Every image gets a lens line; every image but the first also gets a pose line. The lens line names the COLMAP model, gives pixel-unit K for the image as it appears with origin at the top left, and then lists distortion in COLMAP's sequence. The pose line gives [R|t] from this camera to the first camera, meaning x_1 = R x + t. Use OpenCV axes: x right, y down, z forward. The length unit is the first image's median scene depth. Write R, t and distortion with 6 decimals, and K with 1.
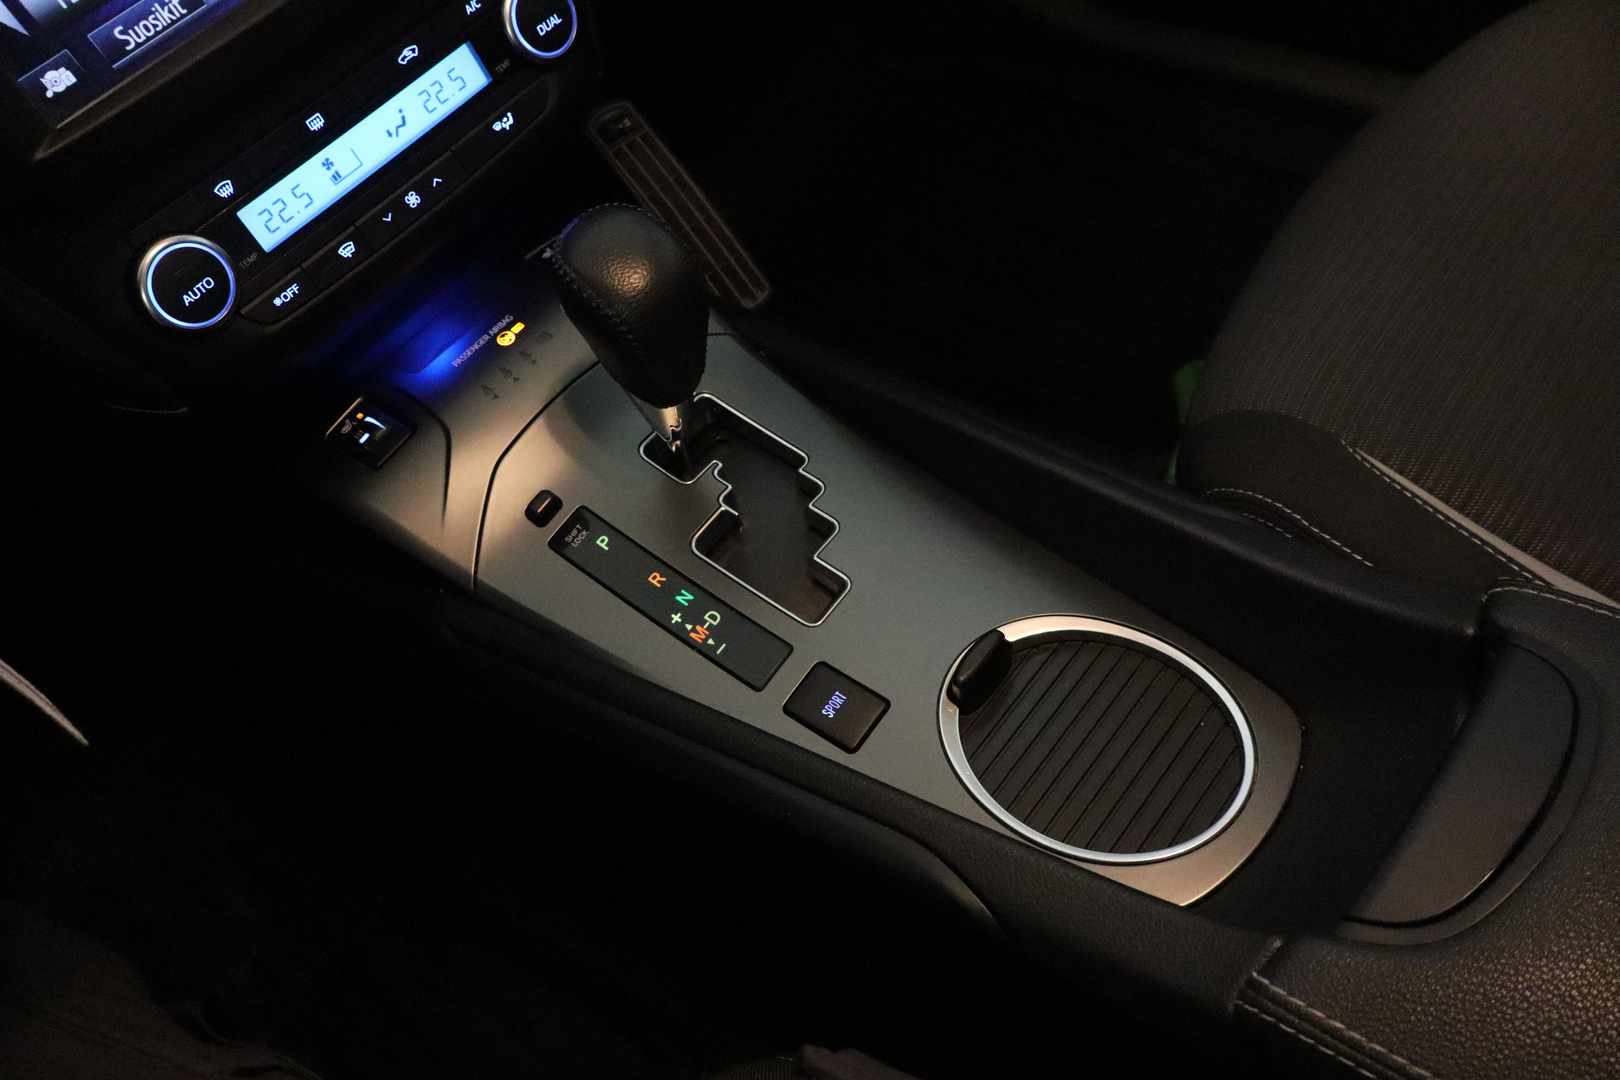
lens RADIAL K [[1420.5, 0, 810.0], [0, 1420.5, 540.0], [0, 0, 1]] dist [0.011262, 0.011655]
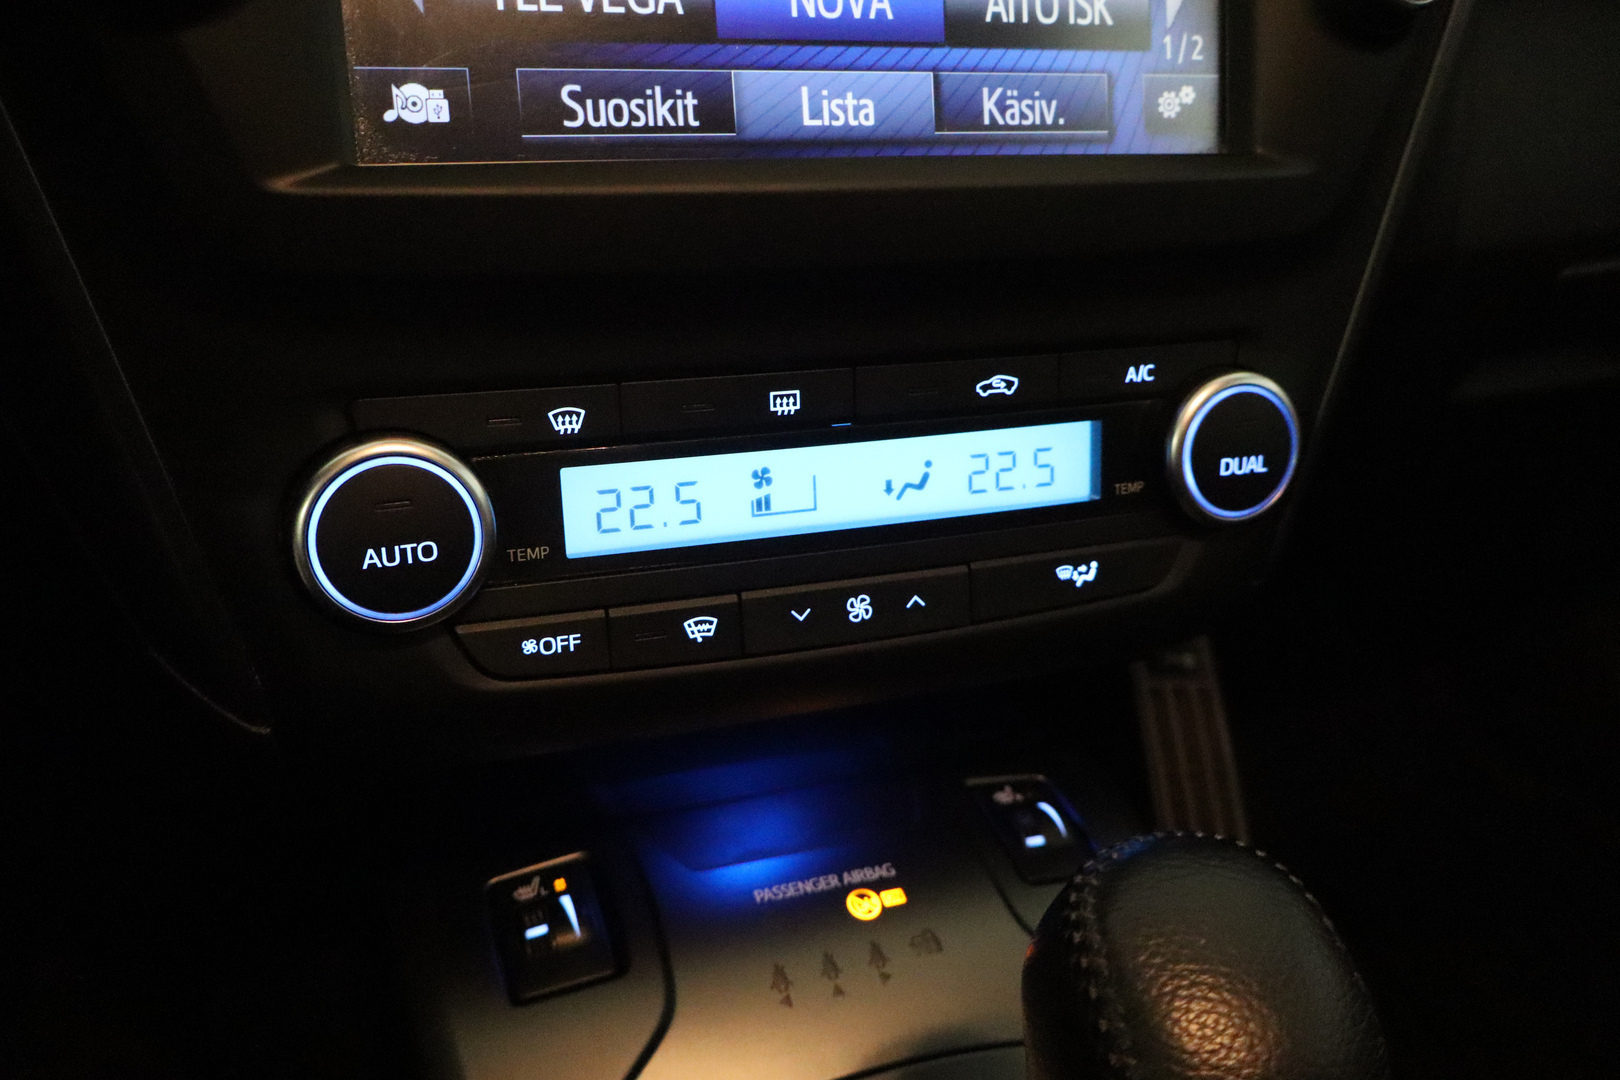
lens RADIAL K [[1420.5, 0, 810.0], [0, 1420.5, 540.0], [0, 0, 1]] dist [0.011262, 0.011655]
pose [[0.830800, 0.471859, -0.295163, -0.154756], [-0.542392, 0.805348, -0.239217, -0.126872], [0.124832, 0.358836, 0.925016, 0.514655]]
